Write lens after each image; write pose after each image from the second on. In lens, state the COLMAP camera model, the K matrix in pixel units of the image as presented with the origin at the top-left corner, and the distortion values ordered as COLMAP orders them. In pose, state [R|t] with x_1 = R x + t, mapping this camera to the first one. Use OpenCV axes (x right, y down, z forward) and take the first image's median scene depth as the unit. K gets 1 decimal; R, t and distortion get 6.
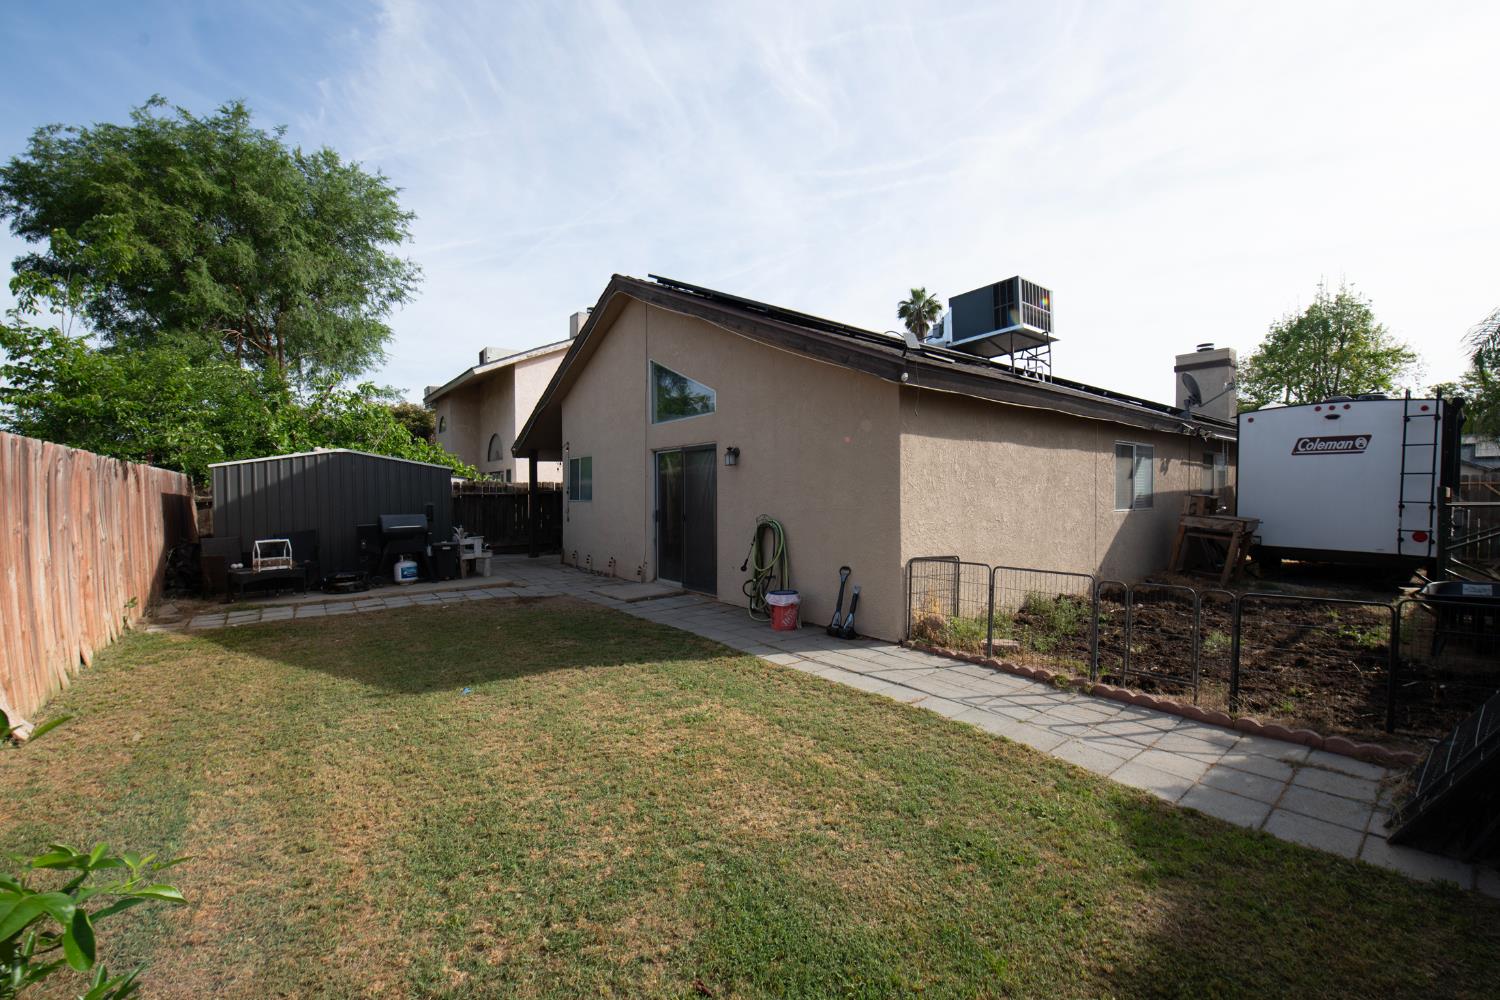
lens RADIAL K [[622.2, 0, 750.0], [0, 622.2, 500.0], [0, 0, 1]] dist [-0.017047, -0.000297]
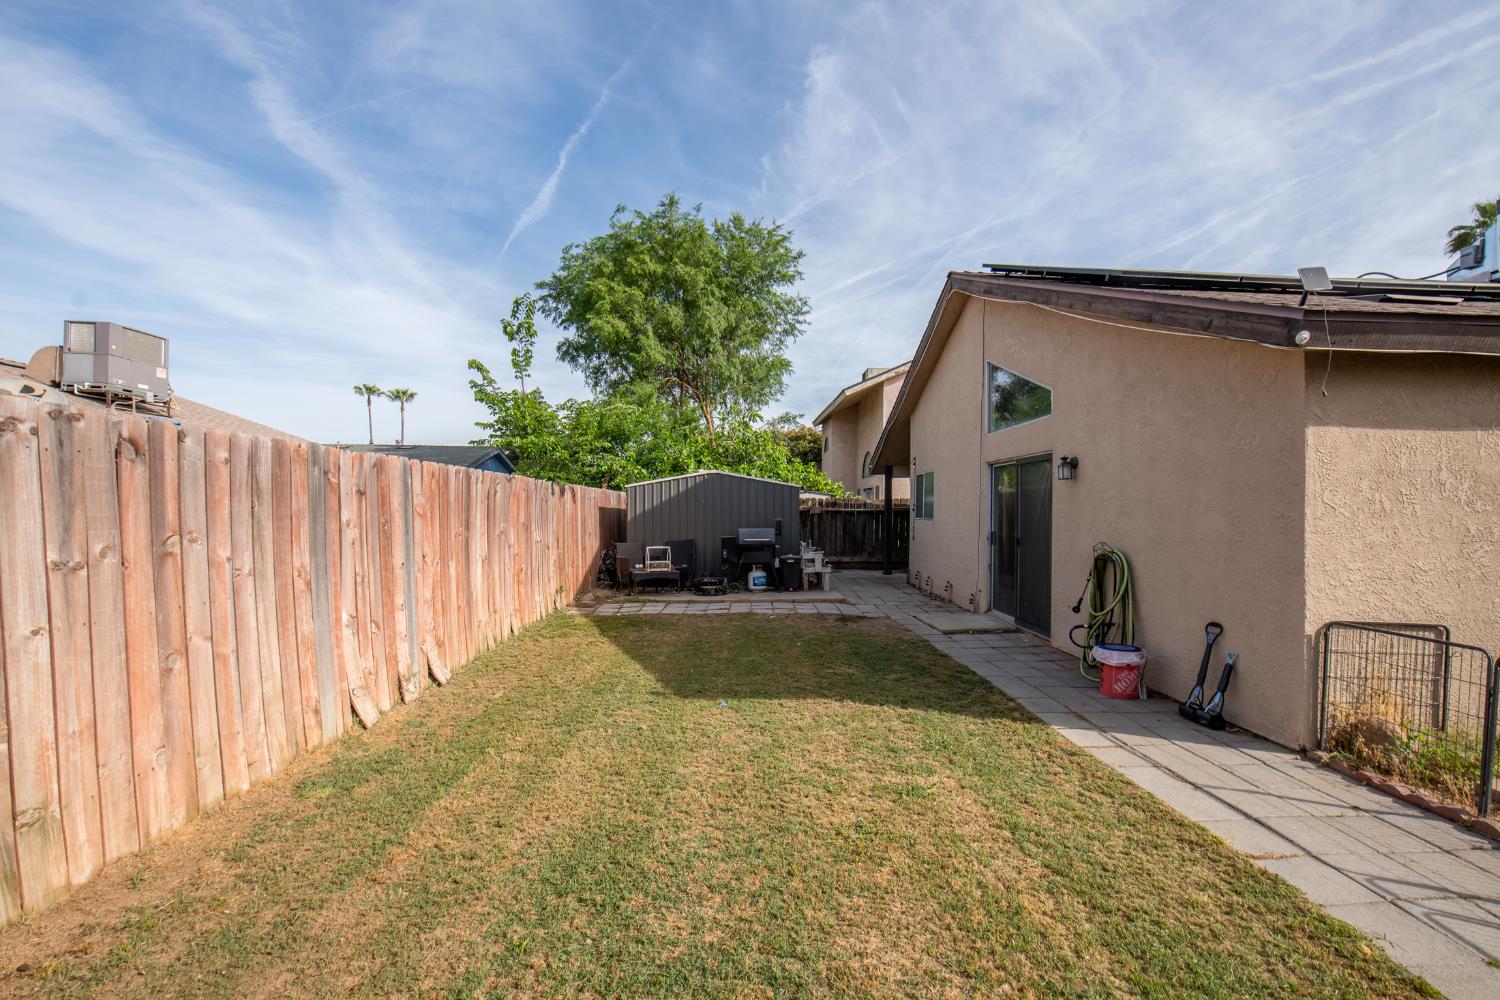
lens RADIAL K [[633.1, 0, 752.0], [0, 633.1, 507.6], [0, 0, 1]] dist [0.002411, -0.004268]
pose [[0.817843, 0.008459, -0.575380, 0.130621], [-0.015986, 0.999840, -0.008022, -0.007039], [0.575220, 0.015759, 0.817847, 0.115627]]
